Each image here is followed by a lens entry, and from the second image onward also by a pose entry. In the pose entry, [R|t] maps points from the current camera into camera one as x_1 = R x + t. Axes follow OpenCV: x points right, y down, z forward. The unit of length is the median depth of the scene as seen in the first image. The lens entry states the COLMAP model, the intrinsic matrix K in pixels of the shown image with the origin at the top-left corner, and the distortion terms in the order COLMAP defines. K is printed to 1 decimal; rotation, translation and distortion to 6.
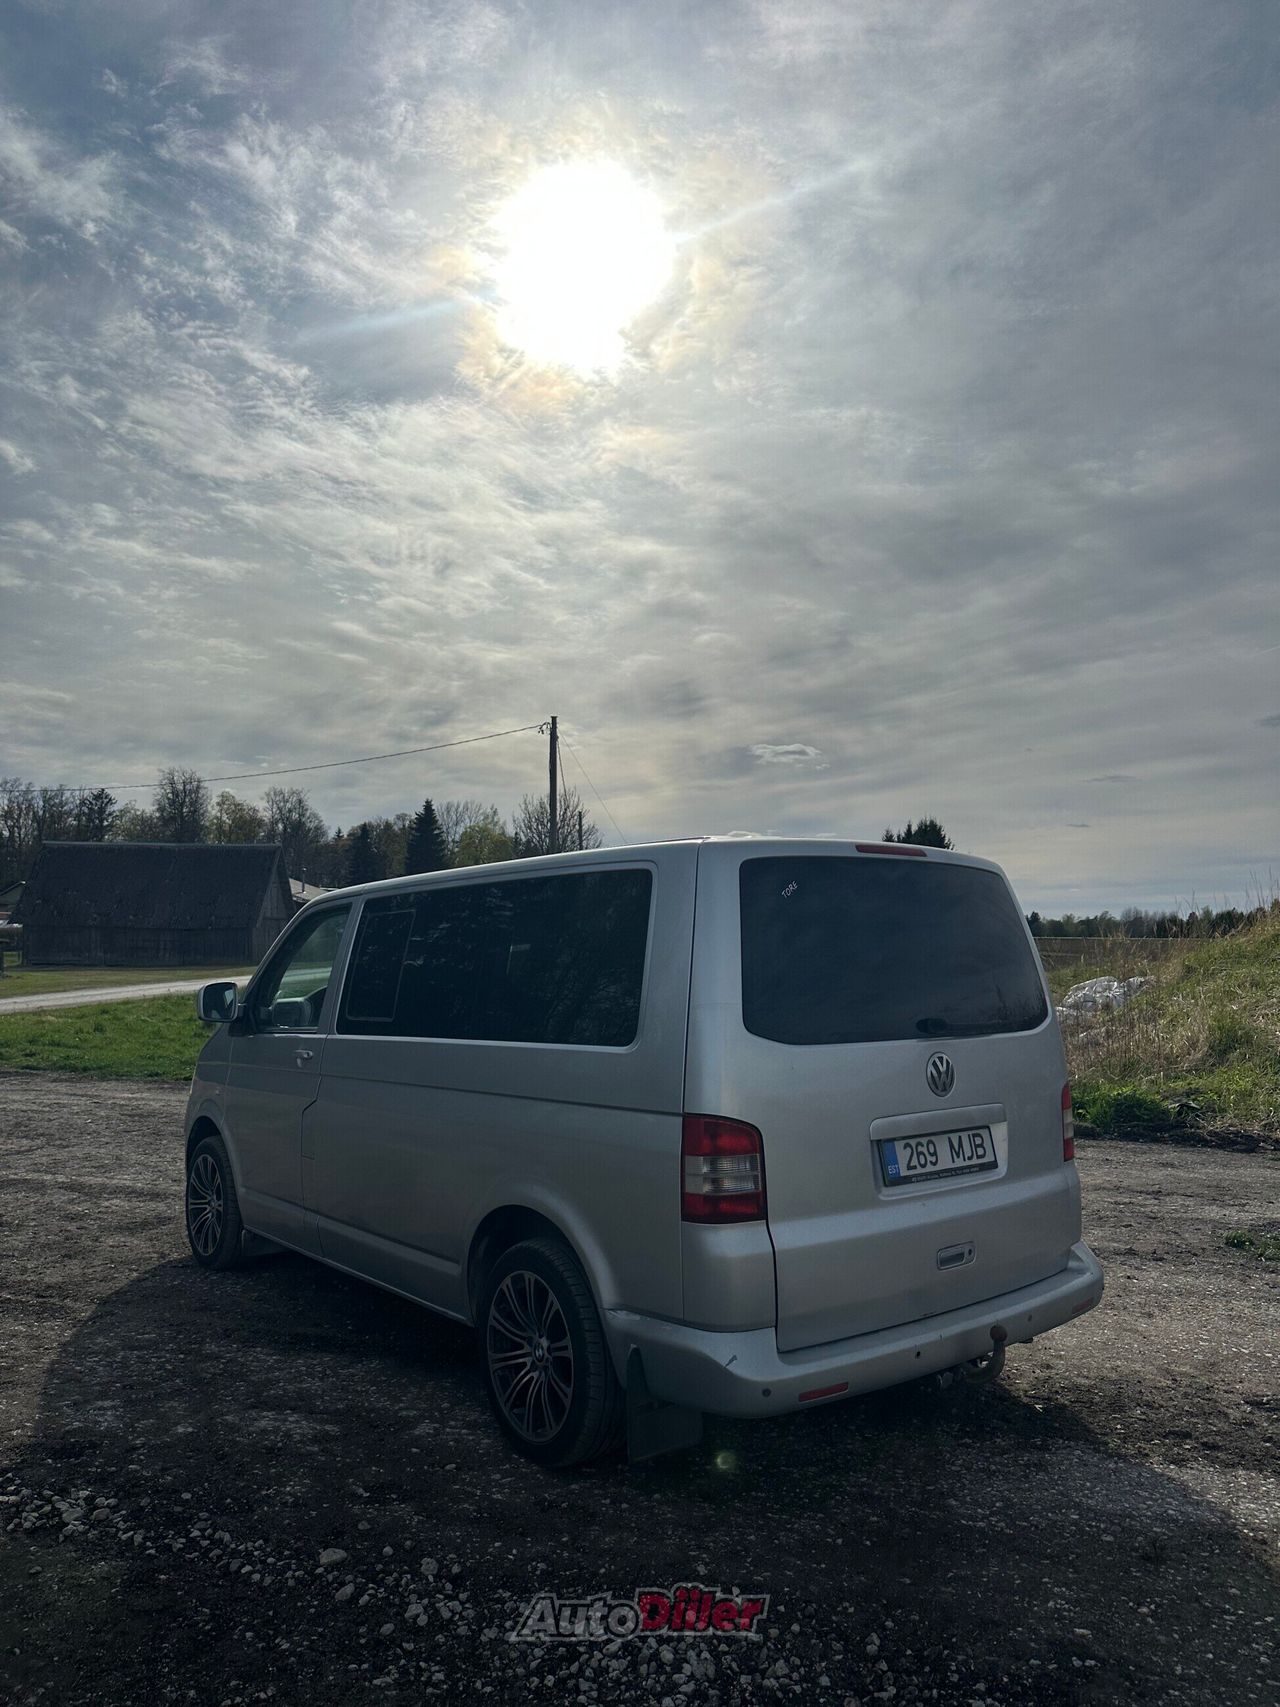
lens RADIAL K [[1171.8, 0, 640.0], [0, 1171.8, 853.5], [0, 0, 1]] dist [0.008834, -0.000382]
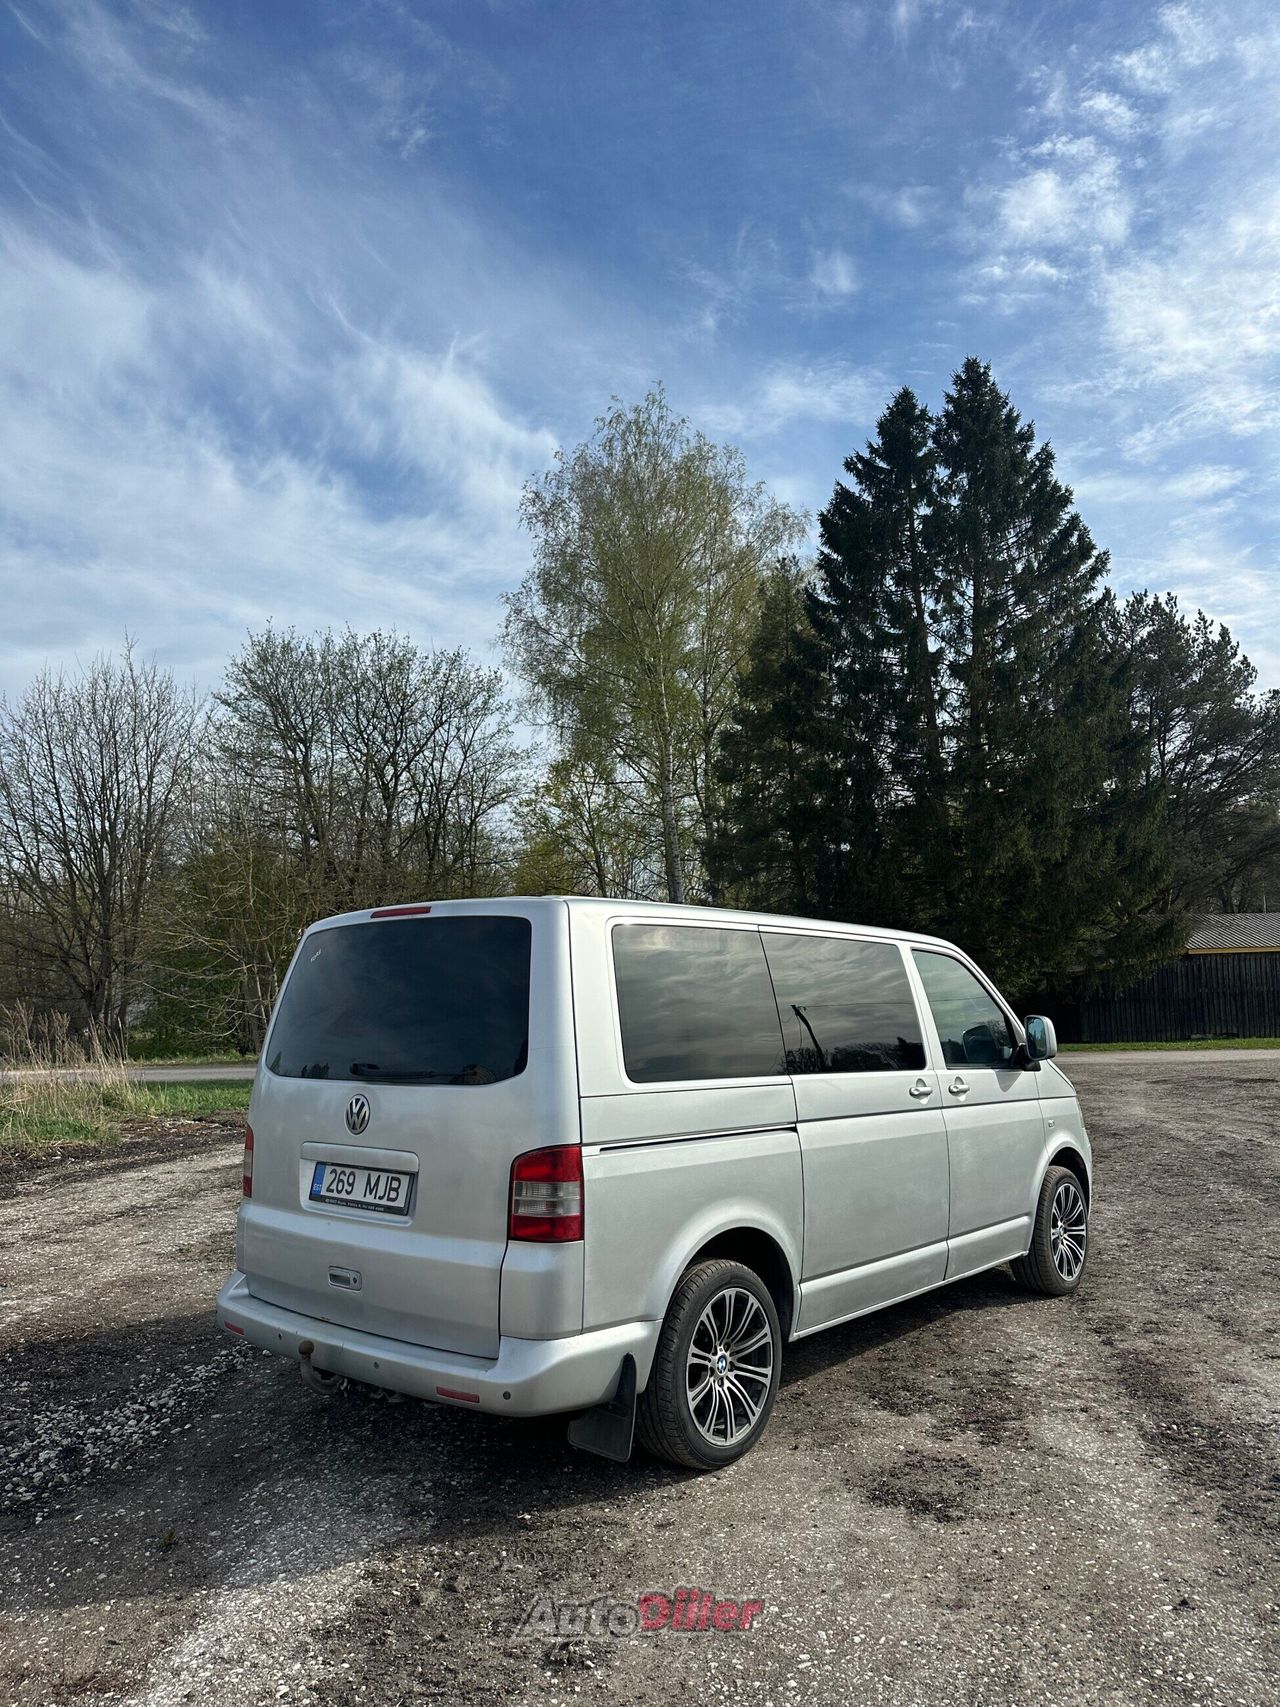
lens RADIAL K [[1171.8, 0, 640.0], [0, 1171.8, 853.5], [0, 0, 1]] dist [0.008834, -0.000382]
pose [[0.192381, -0.129854, -0.972691, 1.430622], [0.111021, 0.987723, -0.109903, 0.096326], [0.975020, -0.086846, 0.204436, 1.060717]]
